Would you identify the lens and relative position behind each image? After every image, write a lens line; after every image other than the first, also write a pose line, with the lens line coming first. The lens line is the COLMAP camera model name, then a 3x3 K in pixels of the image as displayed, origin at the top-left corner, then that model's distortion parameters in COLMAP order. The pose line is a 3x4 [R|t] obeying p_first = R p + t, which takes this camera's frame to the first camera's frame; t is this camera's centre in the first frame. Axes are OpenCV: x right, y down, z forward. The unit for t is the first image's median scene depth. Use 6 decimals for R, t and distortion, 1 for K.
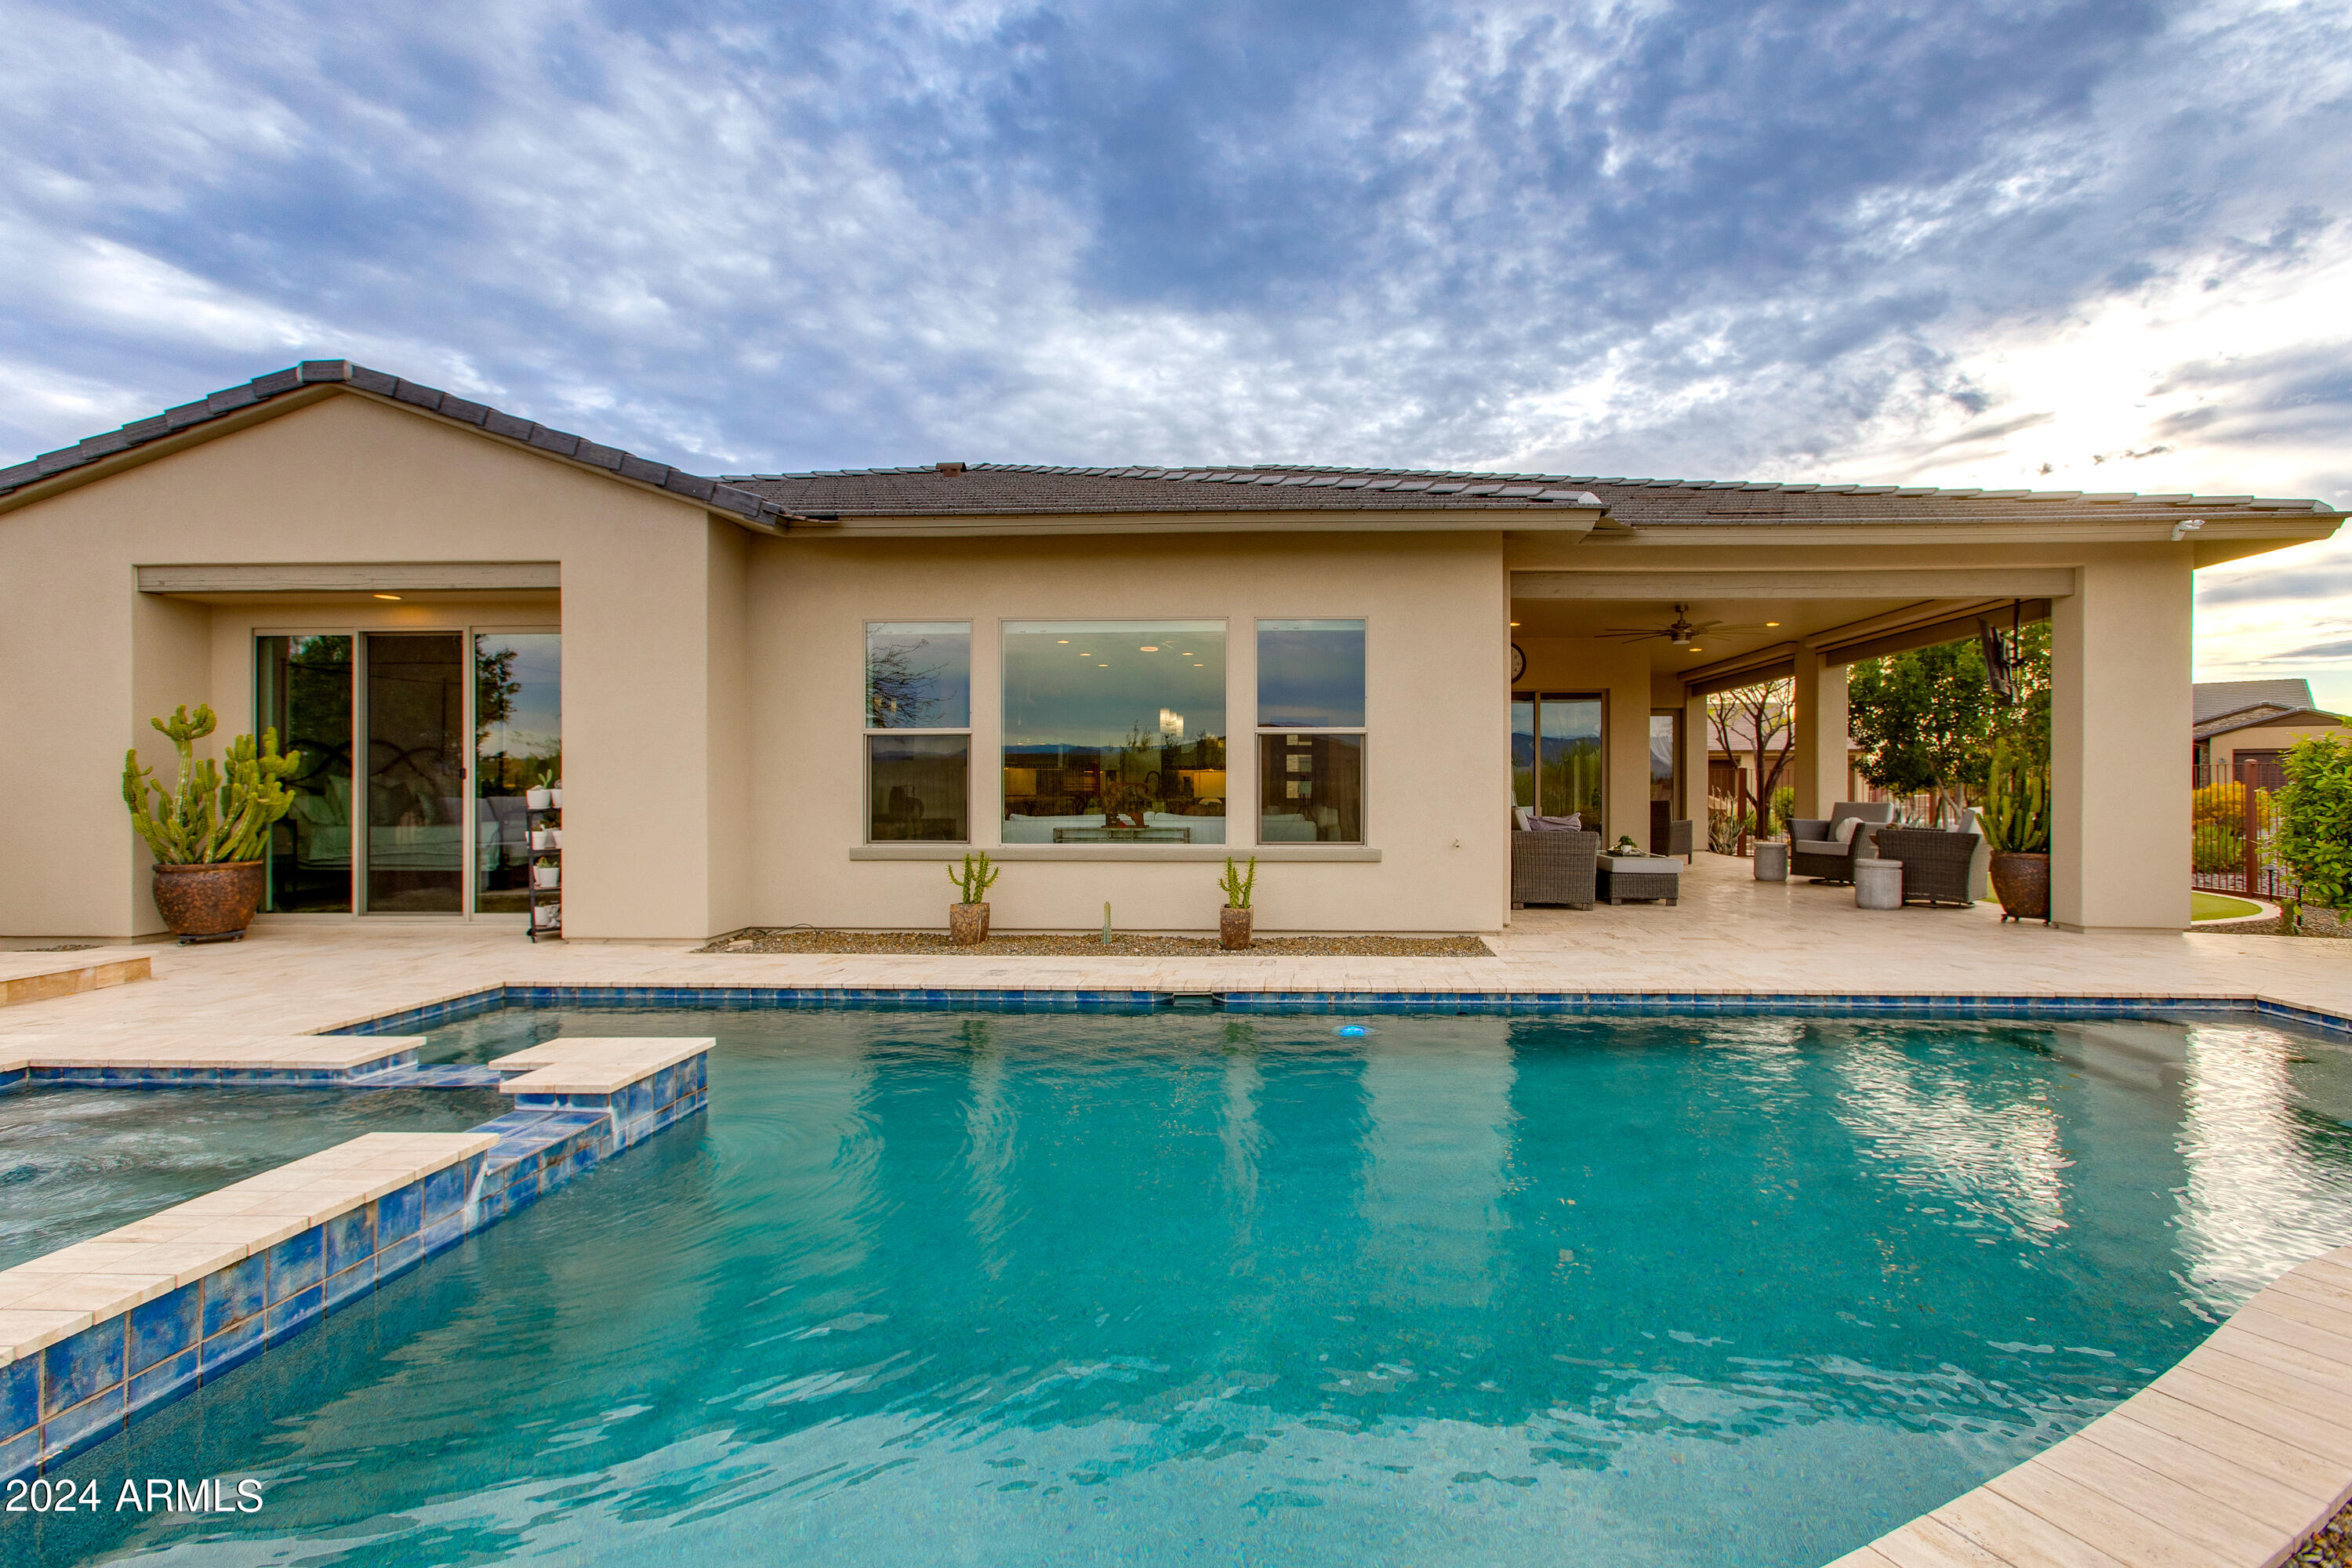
lens RADIAL K [[1093.9, 0, 1218.2], [0, 1093.9, 785.1], [0, 0, 1]] dist [-0.008784, 0.000411]
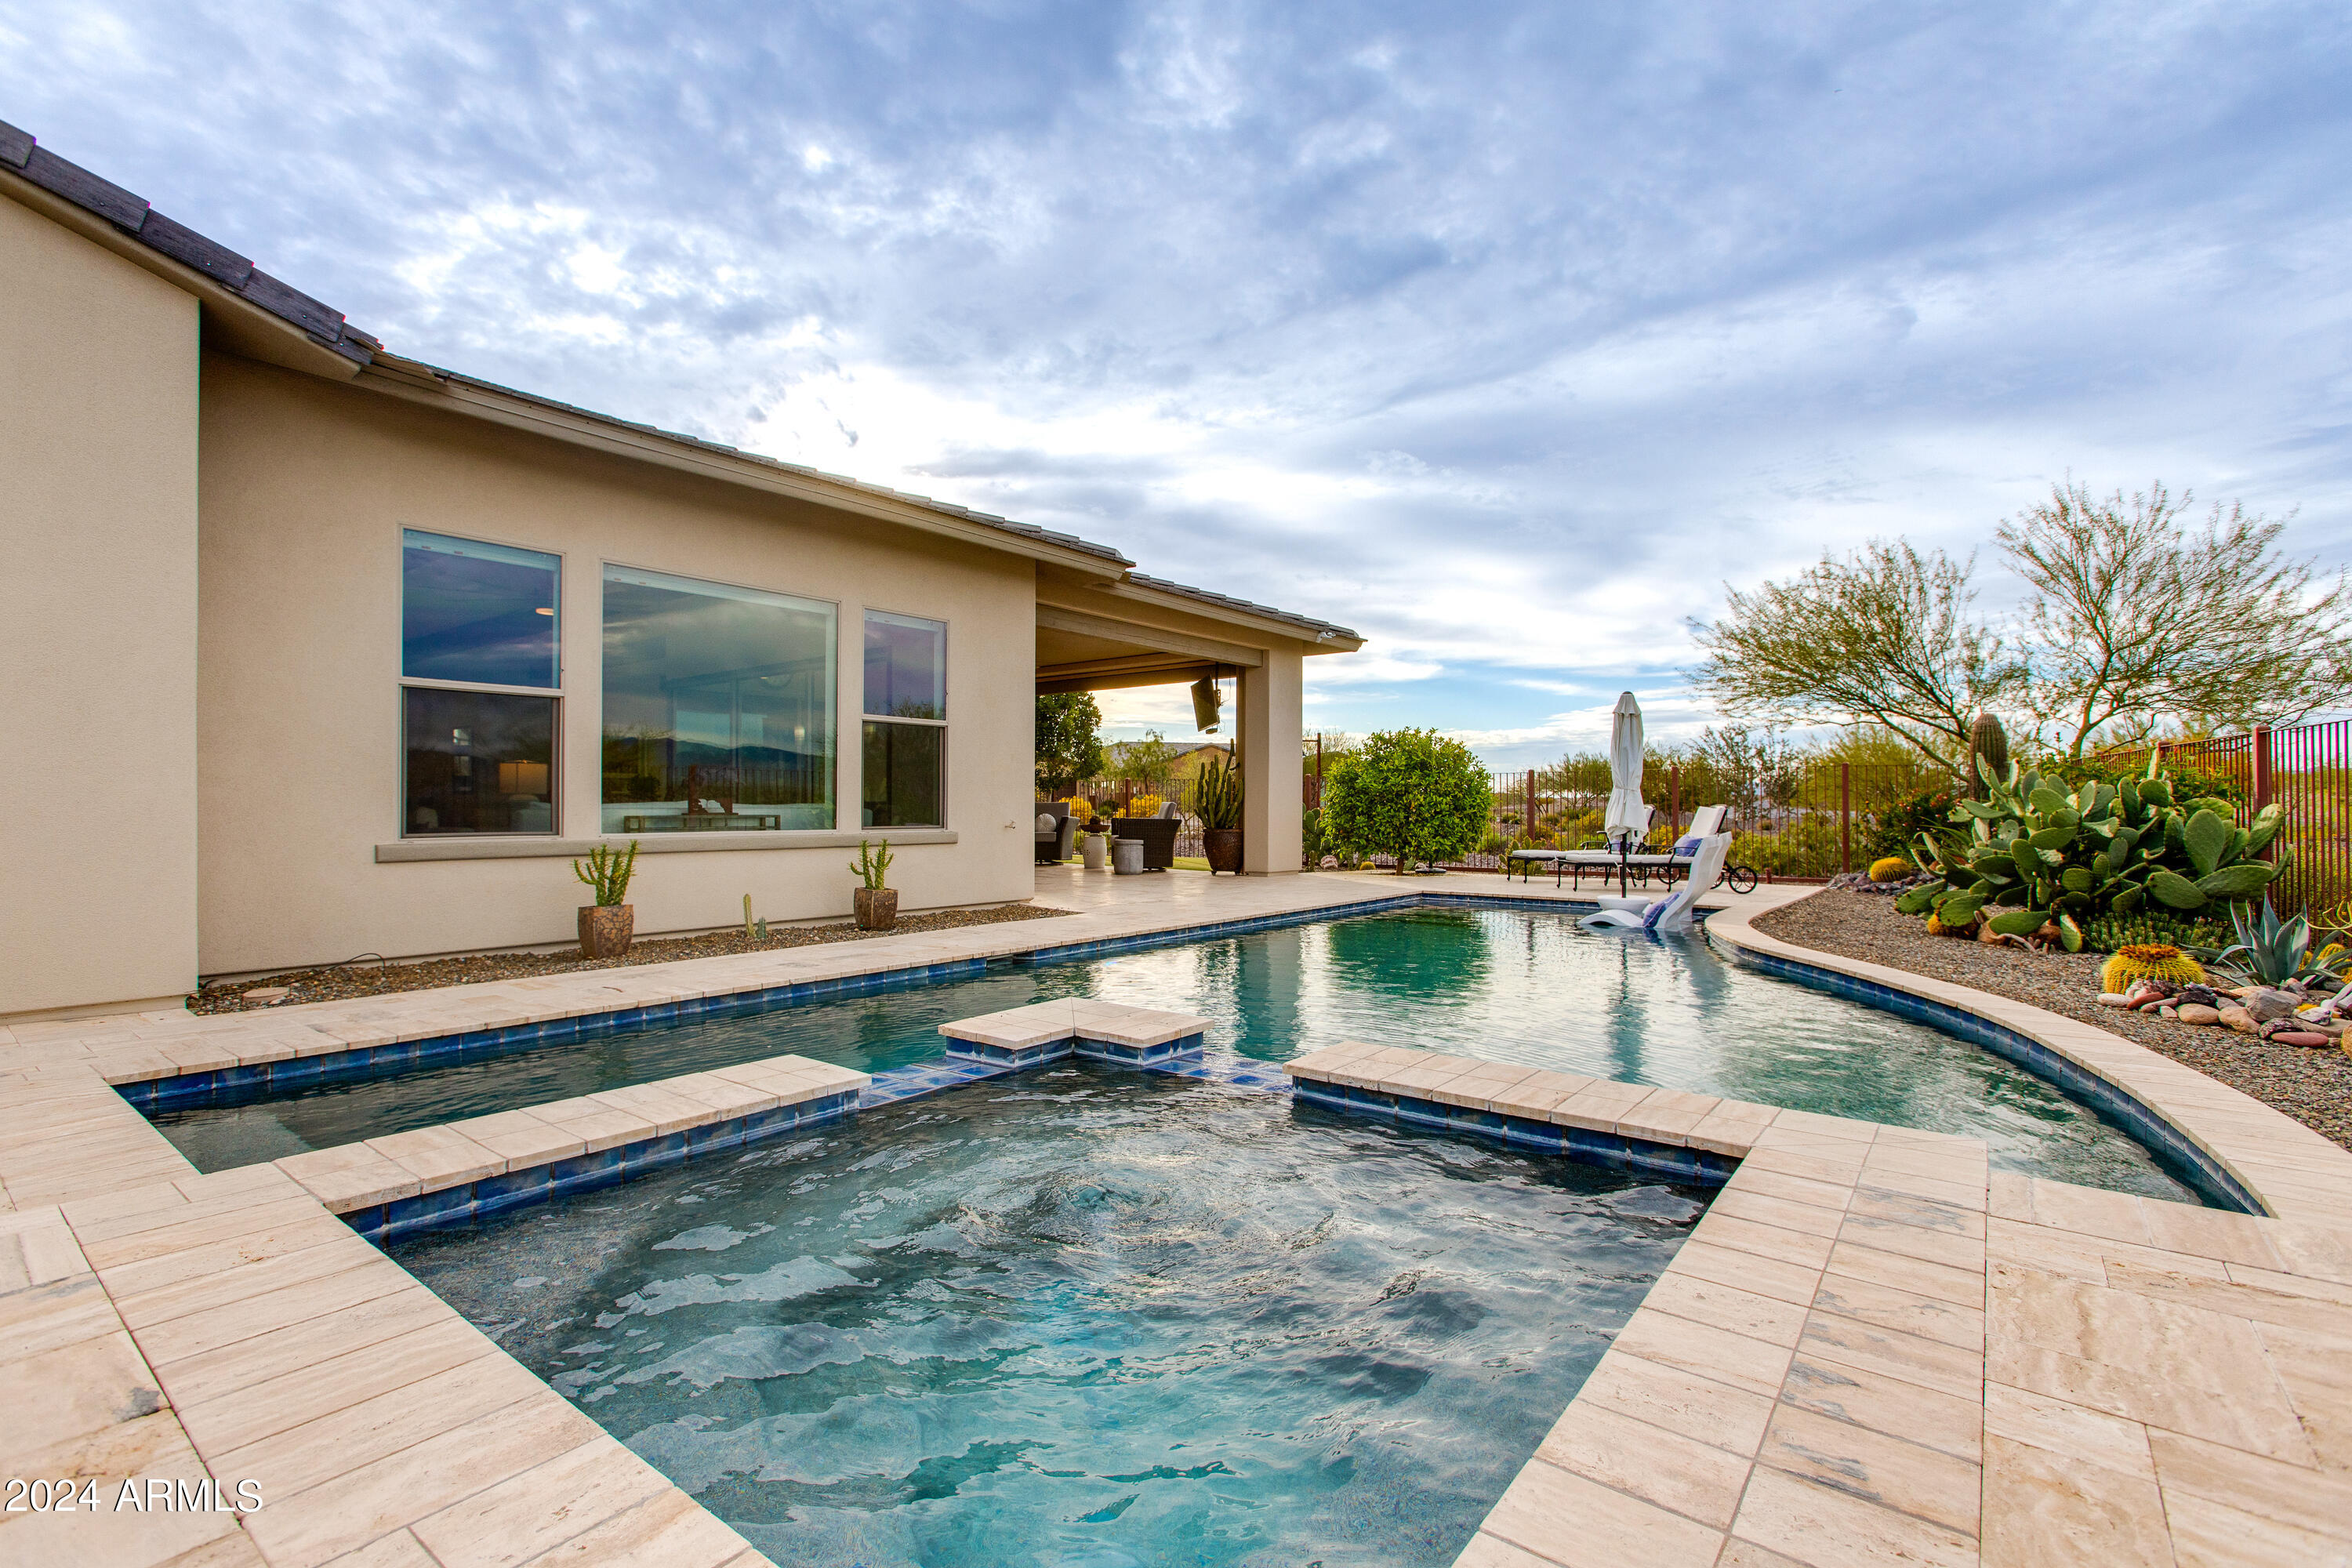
lens RADIAL K [[1093.9, 0, 1158.3], [0, 1093.9, 782.1], [0, 0, 1]] dist [-0.008784, 0.000411]
pose [[0.581569, 0.018408, 0.813289, -0.632841], [-0.000688, 0.999755, -0.022136, 0.032979], [-0.813497, 0.012314, 0.581439, 0.191462]]
